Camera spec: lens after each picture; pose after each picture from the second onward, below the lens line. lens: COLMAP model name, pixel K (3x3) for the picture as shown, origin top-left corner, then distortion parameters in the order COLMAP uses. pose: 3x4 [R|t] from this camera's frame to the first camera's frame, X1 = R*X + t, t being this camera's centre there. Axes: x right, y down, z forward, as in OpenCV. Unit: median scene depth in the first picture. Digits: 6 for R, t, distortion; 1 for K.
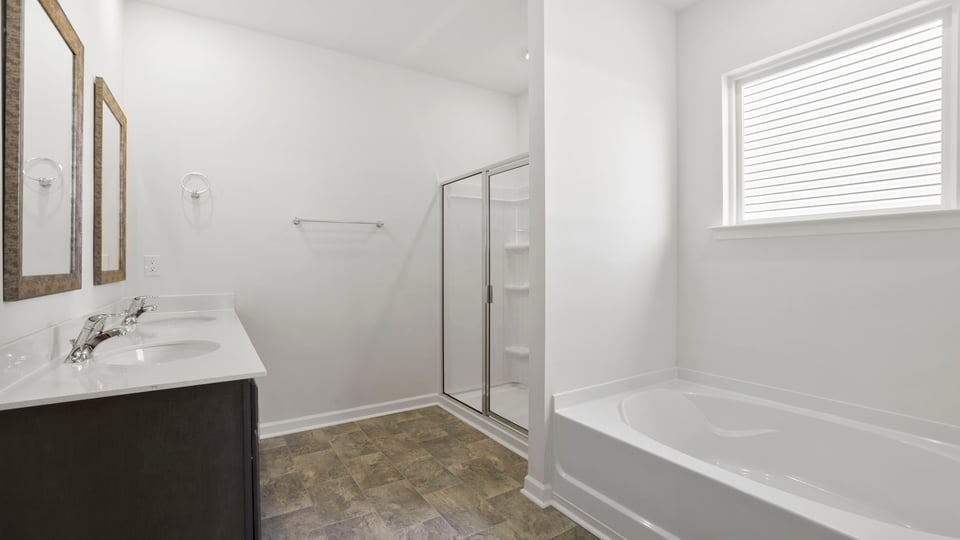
lens RADIAL K [[420.1, 0, 482.6], [0, 420.1, 261.2], [0, 0, 1]] dist [-0.013593, 0.002048]
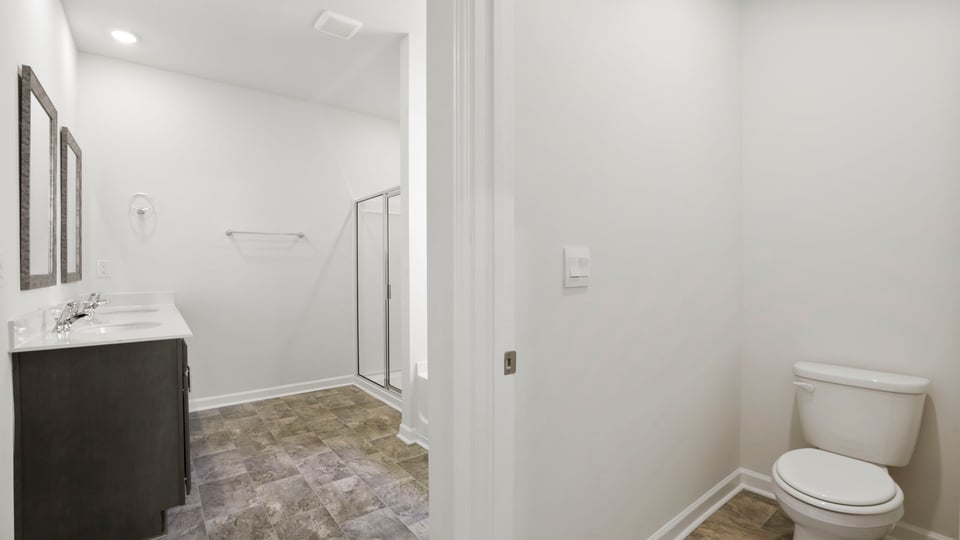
lens RADIAL K [[420.1, 0, 477.0], [0, 420.1, 269.9], [0, 0, 1]] dist [-0.013593, 0.002048]
pose [[0.996671, 0.000279, 0.081529, 0.221245], [-0.001148, 0.999943, 0.010614, -0.000790], [-0.081522, -0.010672, 0.996614, -0.340213]]
